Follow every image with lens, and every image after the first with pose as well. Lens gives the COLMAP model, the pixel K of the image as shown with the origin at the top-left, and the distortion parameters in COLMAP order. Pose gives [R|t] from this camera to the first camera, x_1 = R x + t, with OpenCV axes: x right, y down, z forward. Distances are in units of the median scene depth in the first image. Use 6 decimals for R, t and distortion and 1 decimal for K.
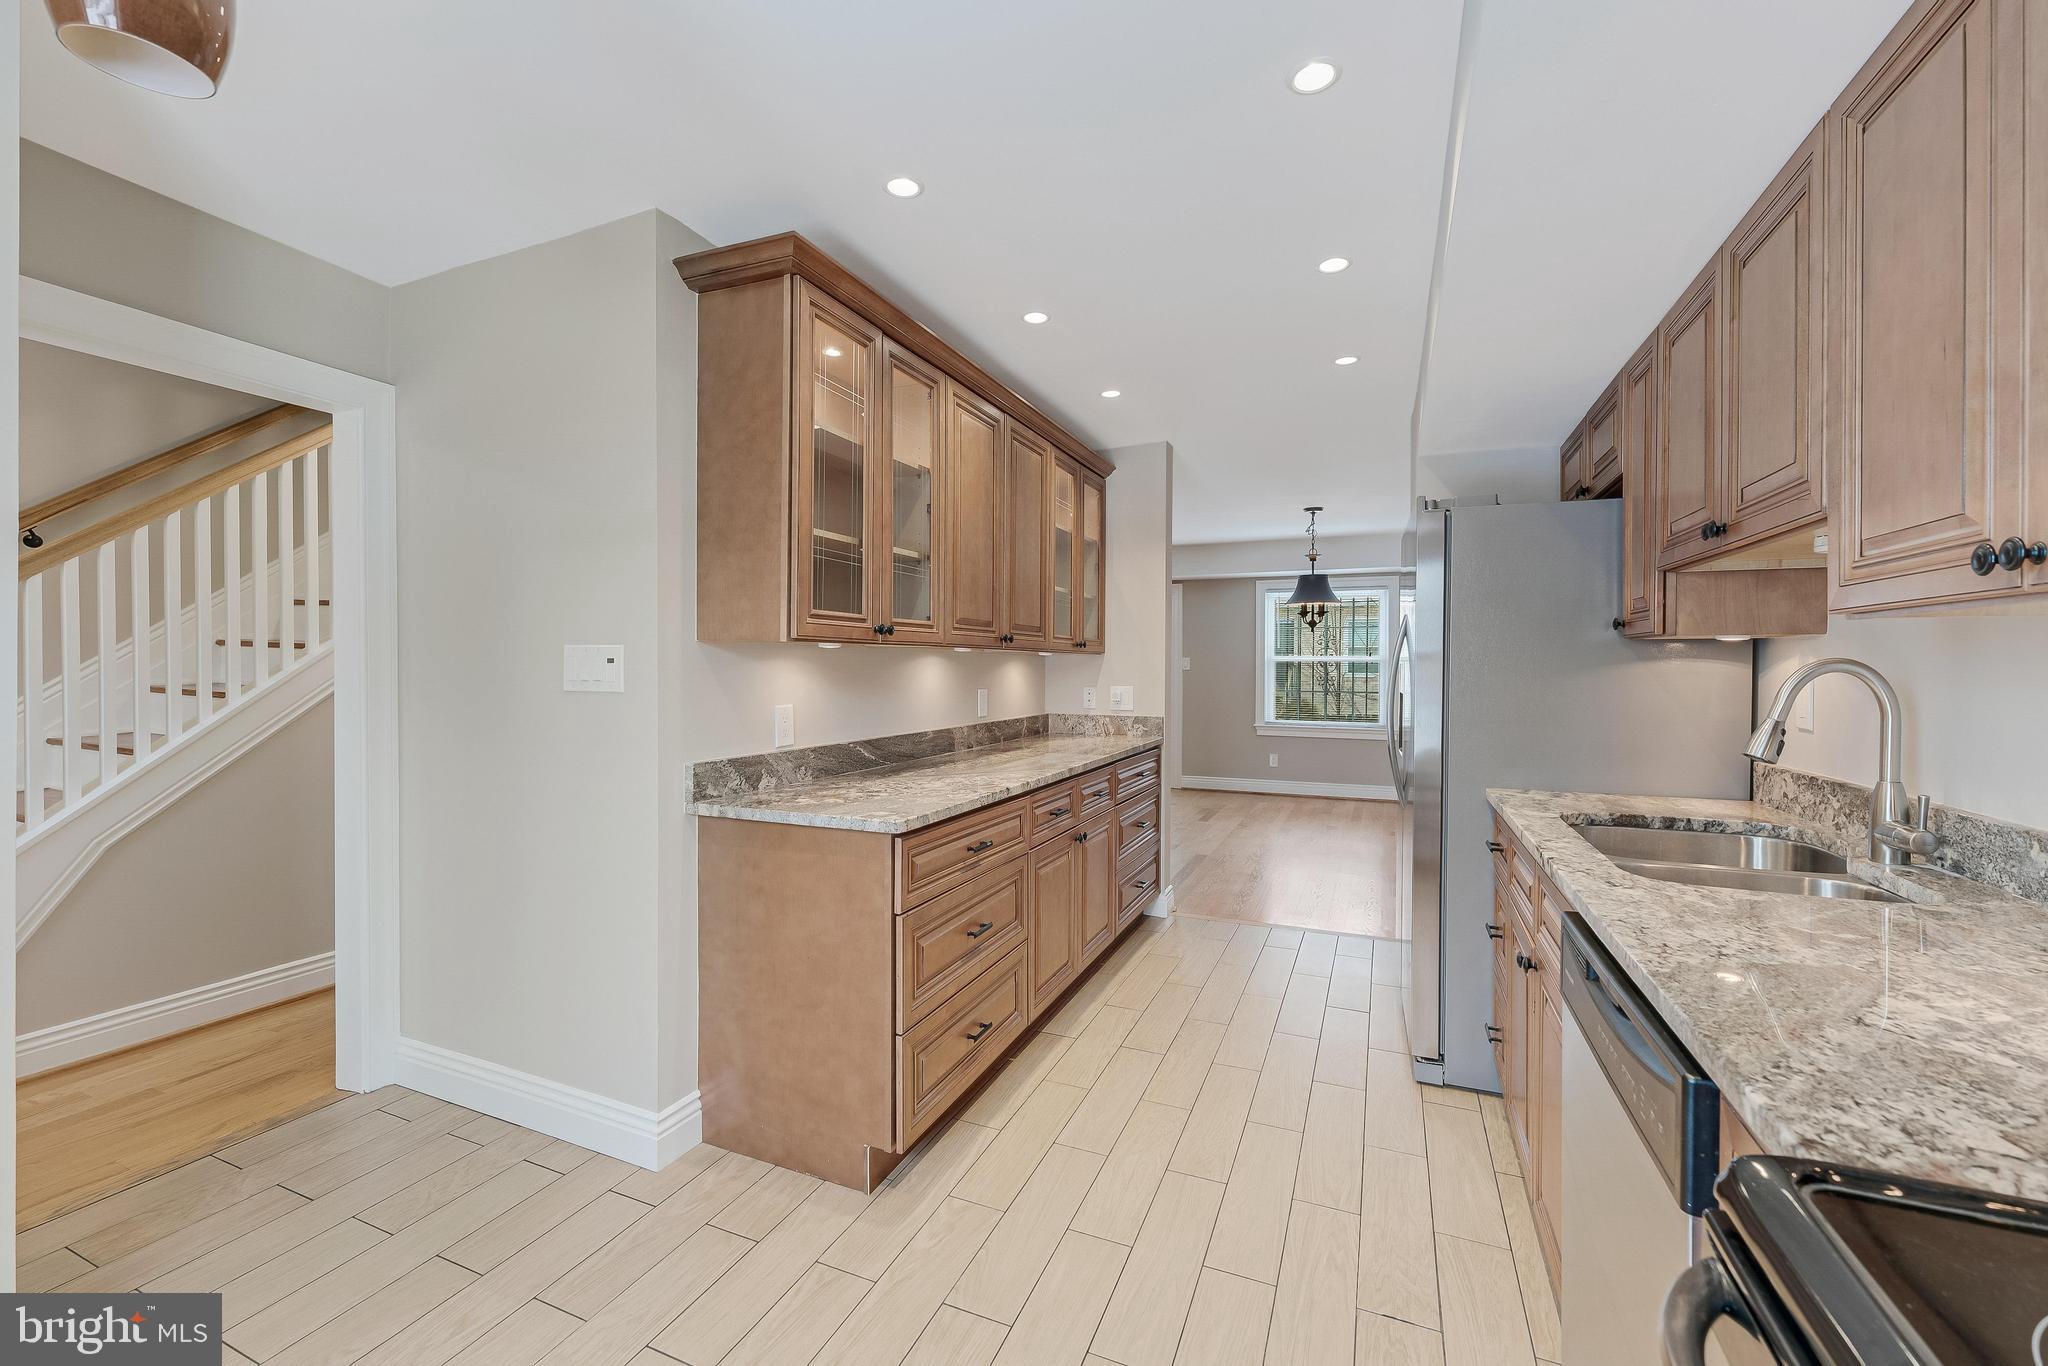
lens RADIAL K [[821.8, 0, 1030.9], [0, 821.8, 676.0], [0, 0, 1]] dist [0.000480, -0.000616]
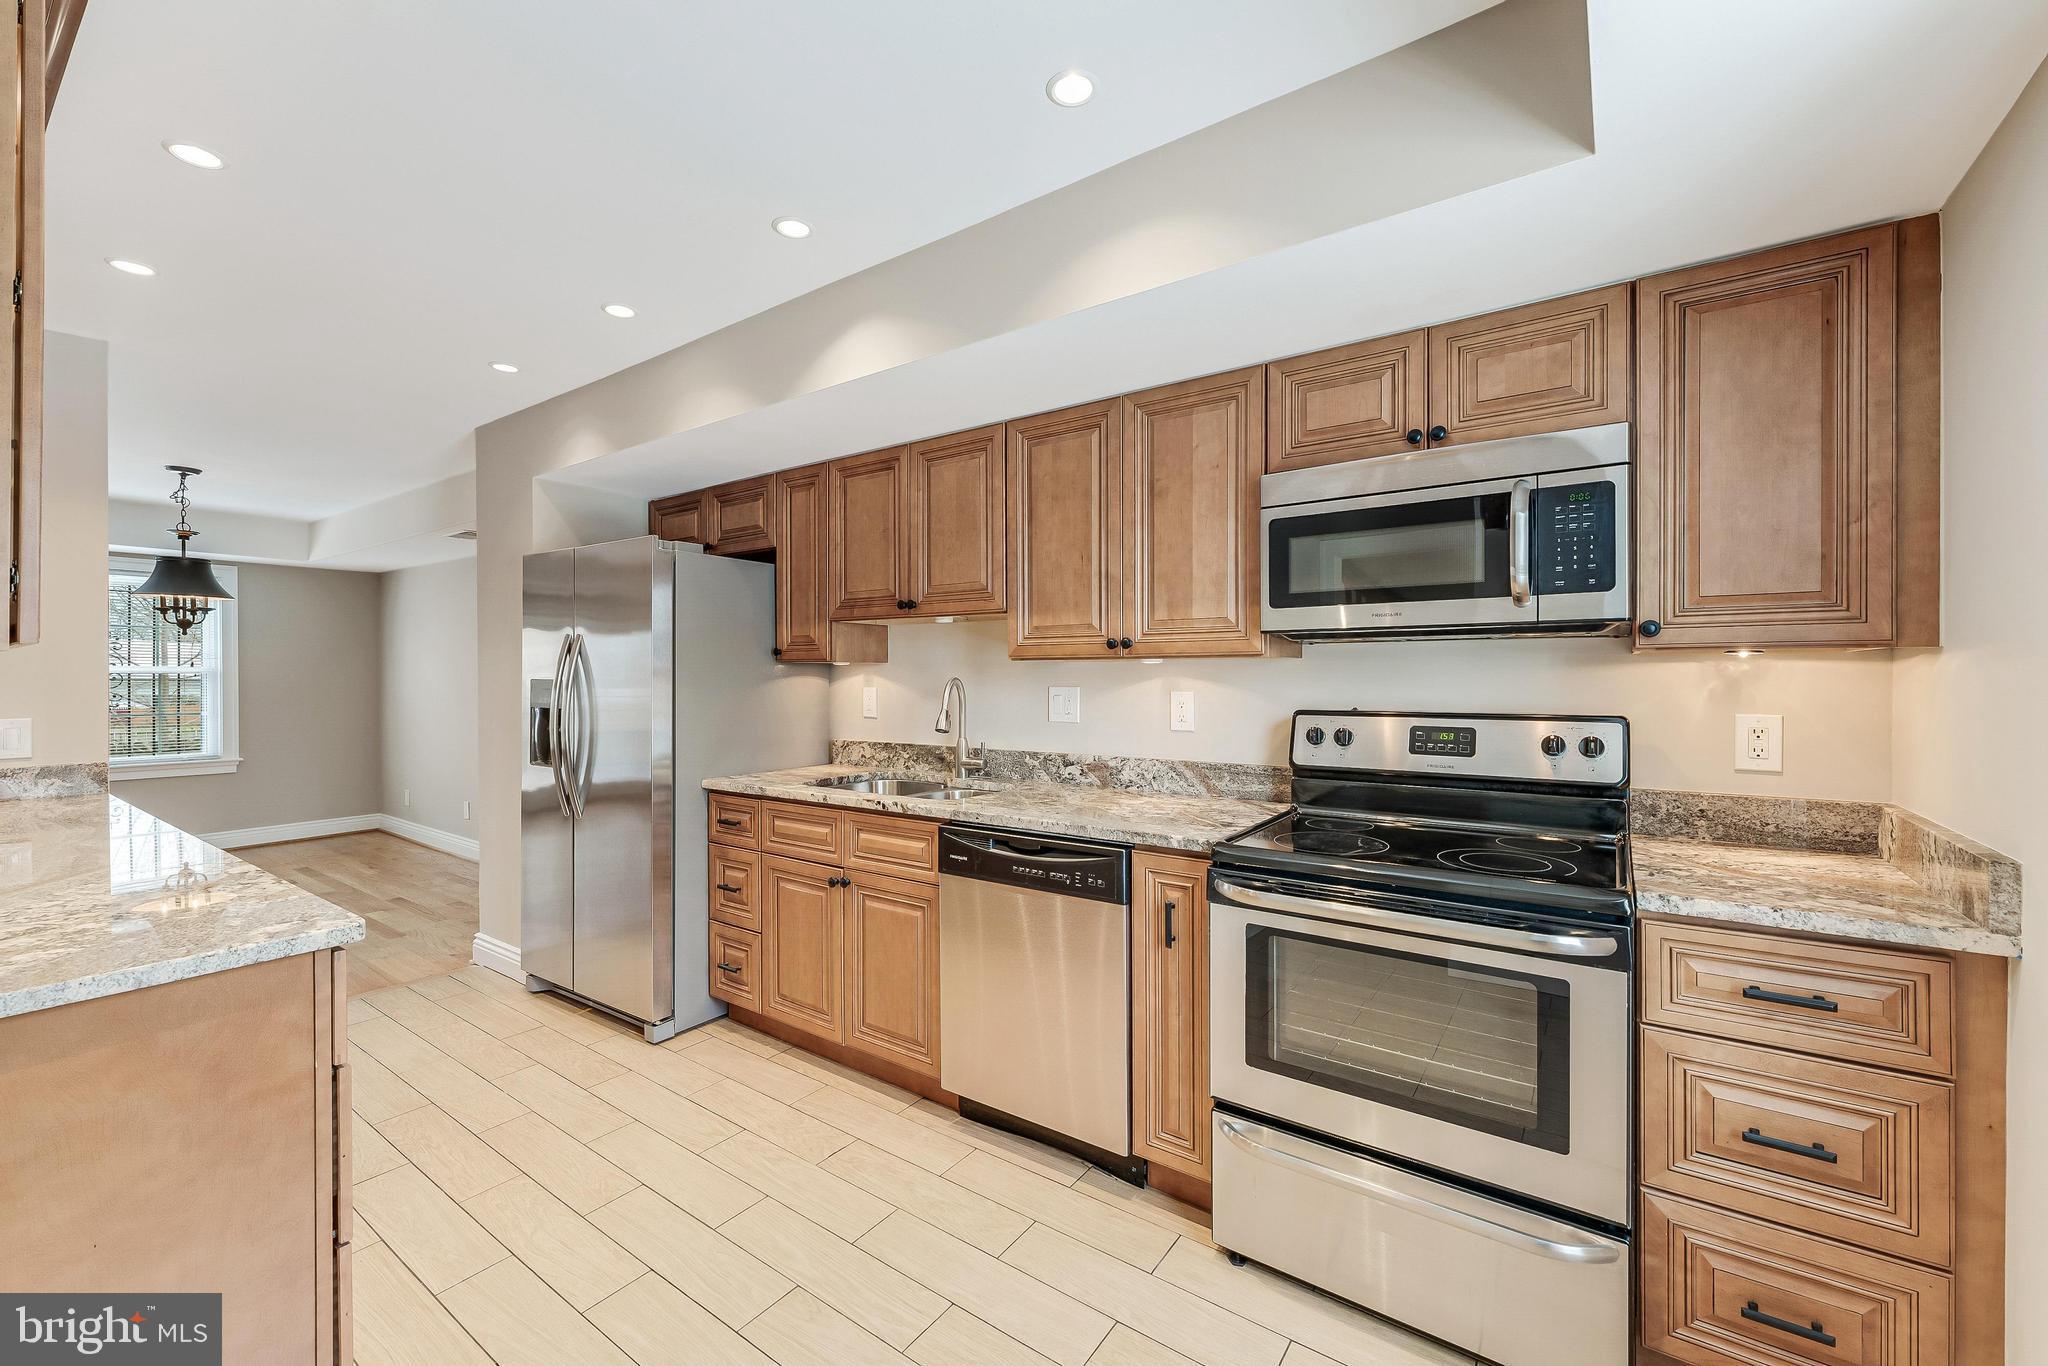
lens RADIAL K [[830.3, 0, 1027.3], [0, 830.3, 680.6], [0, 0, 1]] dist [-0.000151, -0.000137]
pose [[0.213529, -0.010146, 0.976884, -0.549045], [0.014735, 0.999866, 0.007164, -0.015199], [-0.976826, 0.012865, 0.213650, 0.237340]]
